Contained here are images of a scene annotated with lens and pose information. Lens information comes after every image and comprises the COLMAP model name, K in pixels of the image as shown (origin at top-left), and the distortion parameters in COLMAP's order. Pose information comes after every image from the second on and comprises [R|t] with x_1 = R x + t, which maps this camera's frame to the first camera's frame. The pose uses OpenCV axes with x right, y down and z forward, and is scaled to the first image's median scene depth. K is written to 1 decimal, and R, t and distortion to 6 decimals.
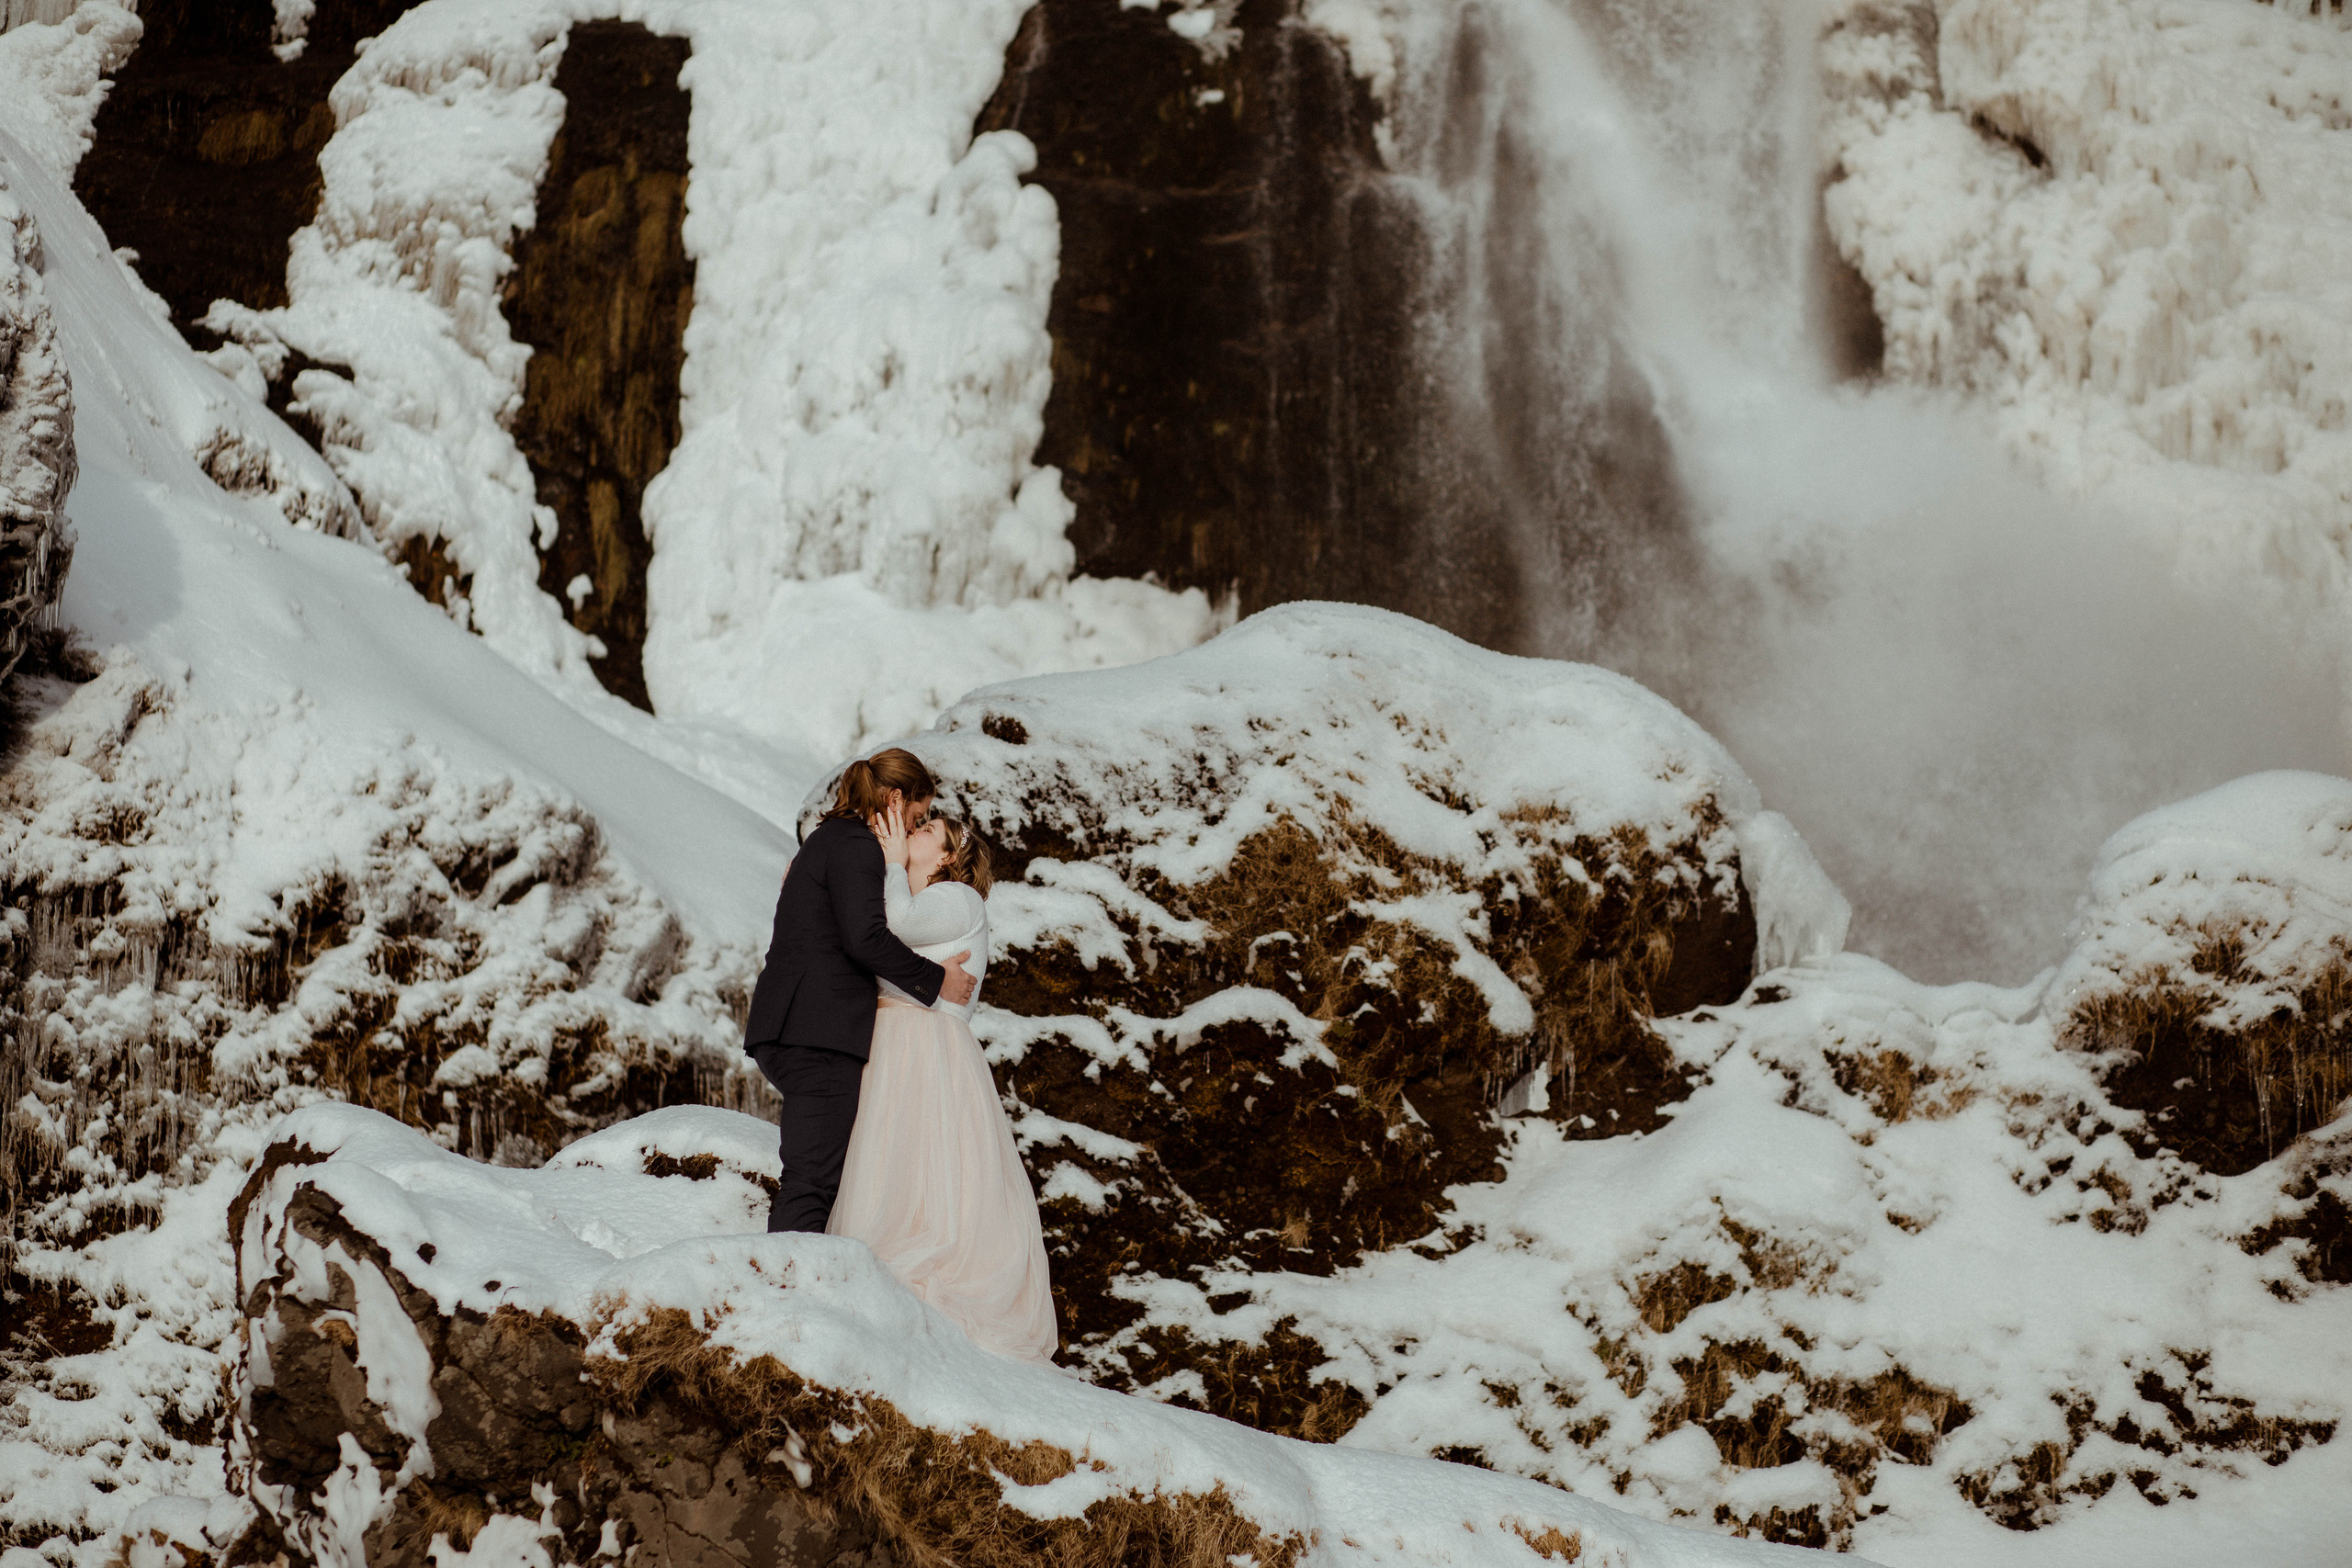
lens RADIAL K [[5632.8, 0, 1176.0], [0, 5632.8, 784.0], [0, 0, 1]] dist [-0.075753, -0.988481]
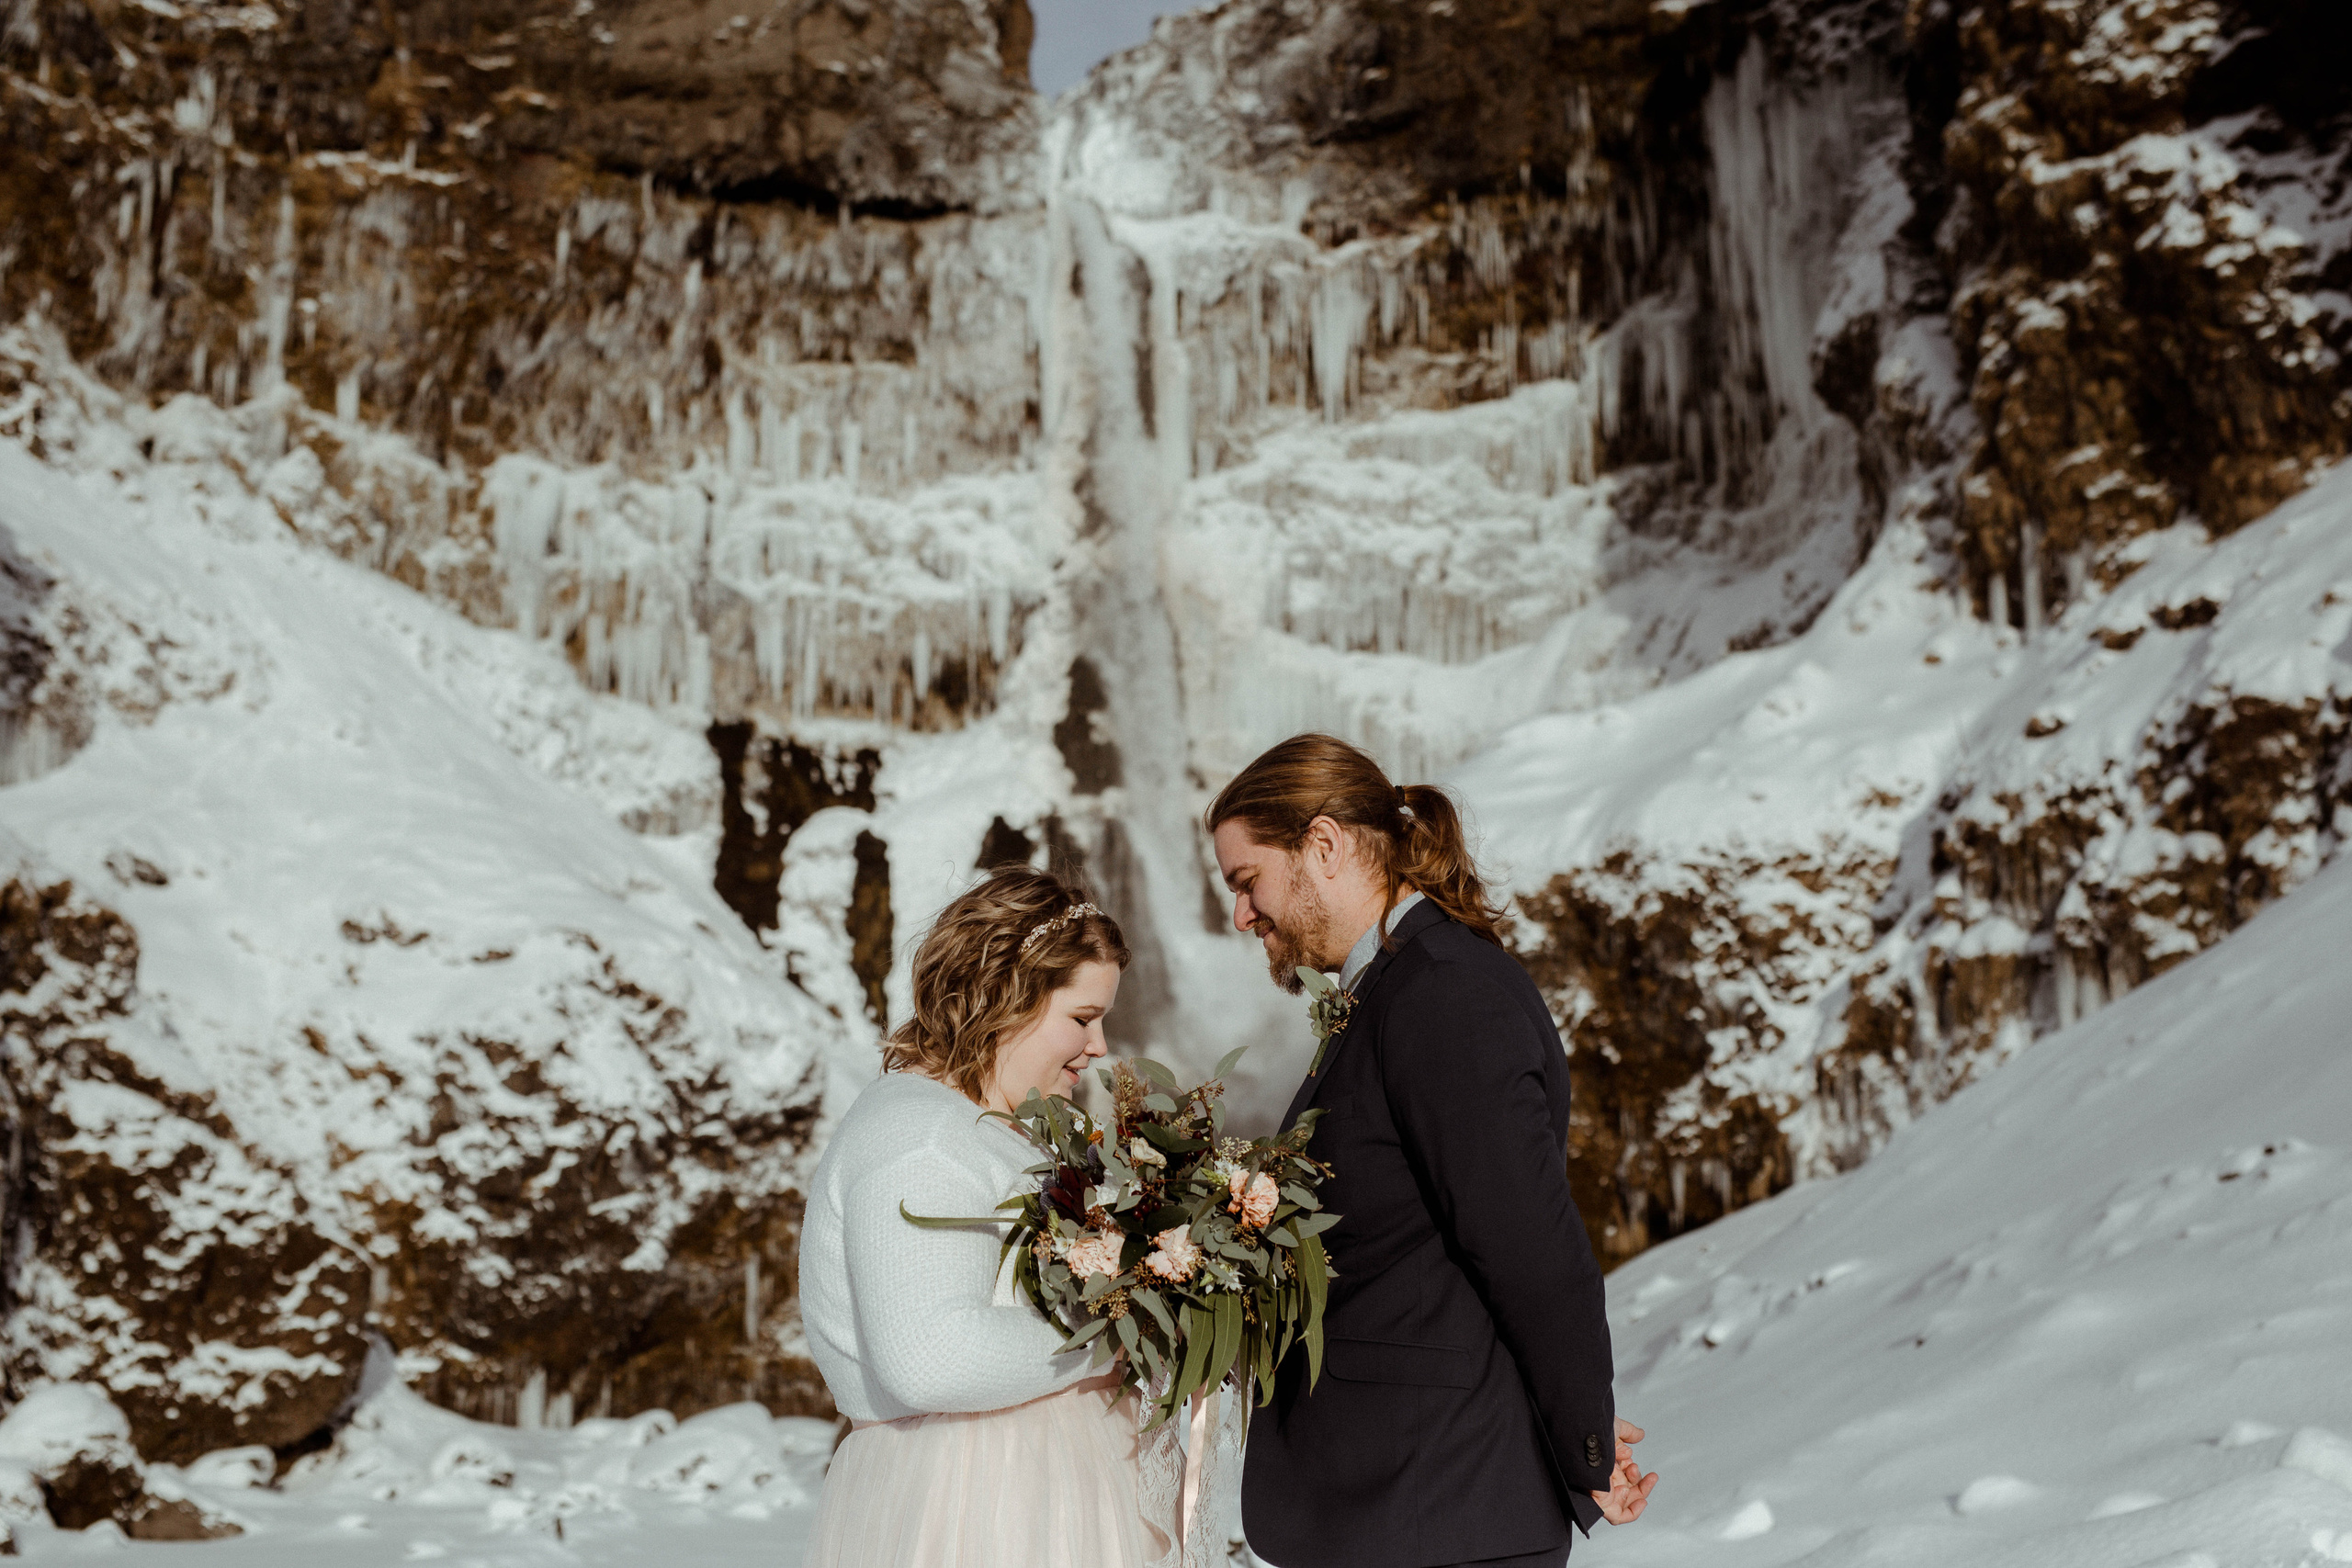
lens RADIAL K [[3244.4, 0, 1188.9], [0, 3244.4, 795.7], [0, 0, 1]] dist [-0.007626, 0.095781]
pose [[0.995824, -0.020297, 0.089011, -0.086351], [0.017262, 0.999247, 0.034734, -0.247122], [-0.089649, -0.033053, 0.995425, -1.107733]]
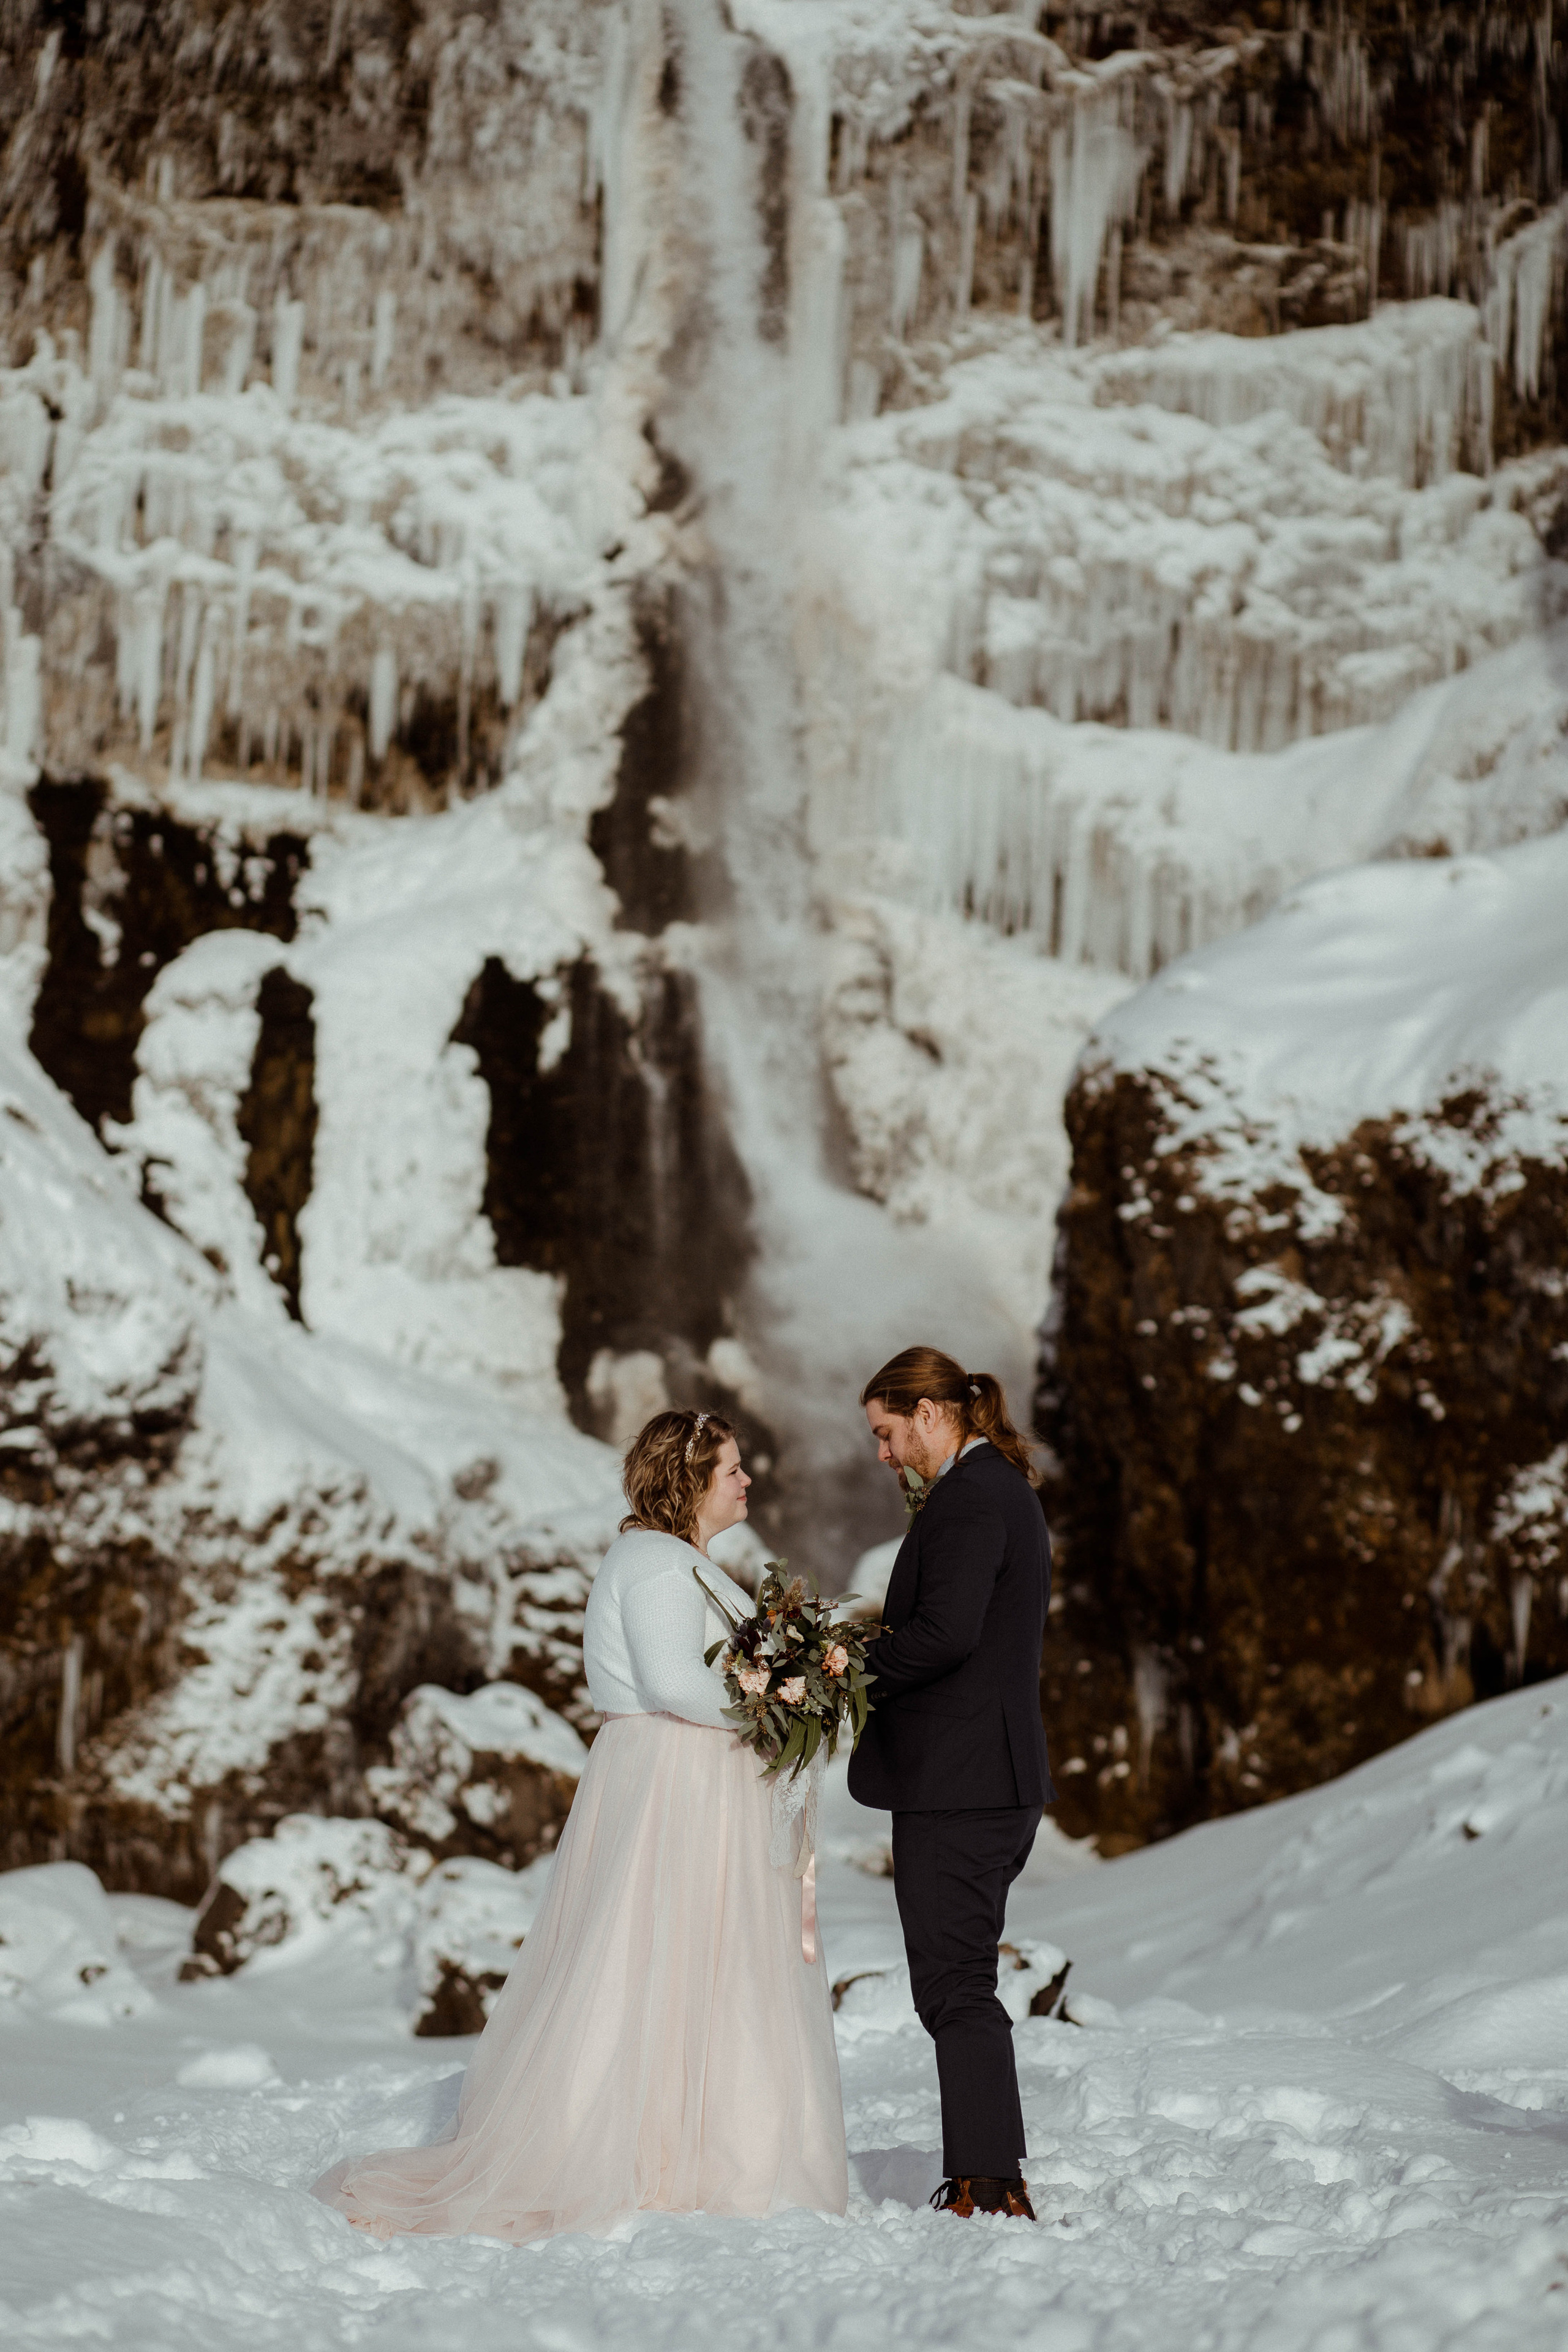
lens RADIAL K [[5633.3, 0, 778.5], [0, 5633.3, 1241.0], [0, 0, 1]] dist [-0.075753, -0.988481]
pose [[0.995821, 0.032146, 0.085480, -0.098728], [-0.040353, 0.994556, 0.096074, -0.272742], [-0.081926, -0.099122, 0.991697, -1.268328]]
